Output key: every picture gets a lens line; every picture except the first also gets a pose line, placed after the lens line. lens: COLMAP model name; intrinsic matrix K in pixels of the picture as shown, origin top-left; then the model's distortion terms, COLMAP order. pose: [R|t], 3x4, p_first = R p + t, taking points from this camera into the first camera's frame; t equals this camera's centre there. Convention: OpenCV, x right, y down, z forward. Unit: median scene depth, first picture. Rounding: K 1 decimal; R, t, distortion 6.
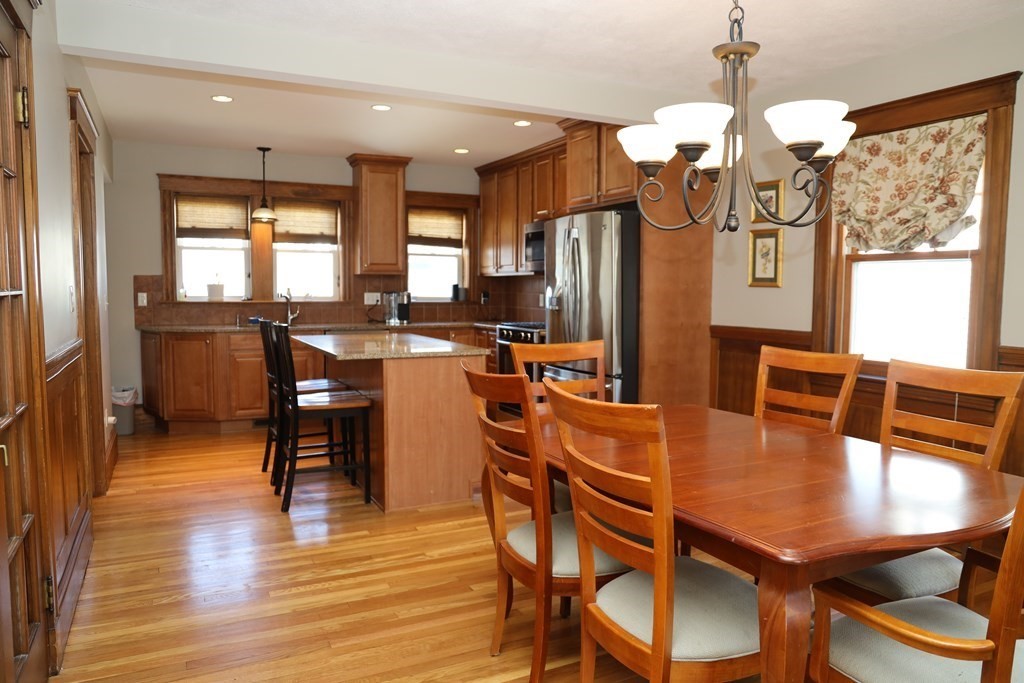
lens RADIAL K [[699.8, 0, 512.0], [0, 699.8, 341.5], [0, 0, 1]] dist [-0.095601, 0.065688]
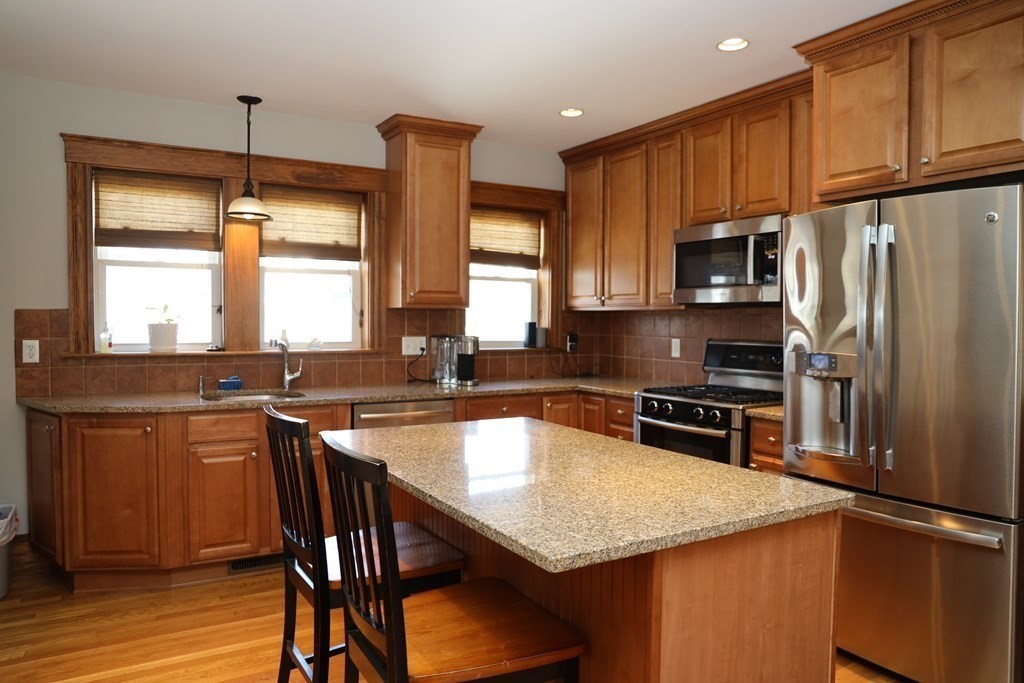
lens RADIAL K [[699.8, 0, 512.0], [0, 699.8, 341.5], [0, 0, 1]] dist [-0.095601, 0.065688]
pose [[0.997479, -0.003082, 0.070901, -0.165379], [0.006126, 0.999067, -0.042752, -0.039724], [-0.070703, 0.043079, 0.996567, 0.374863]]
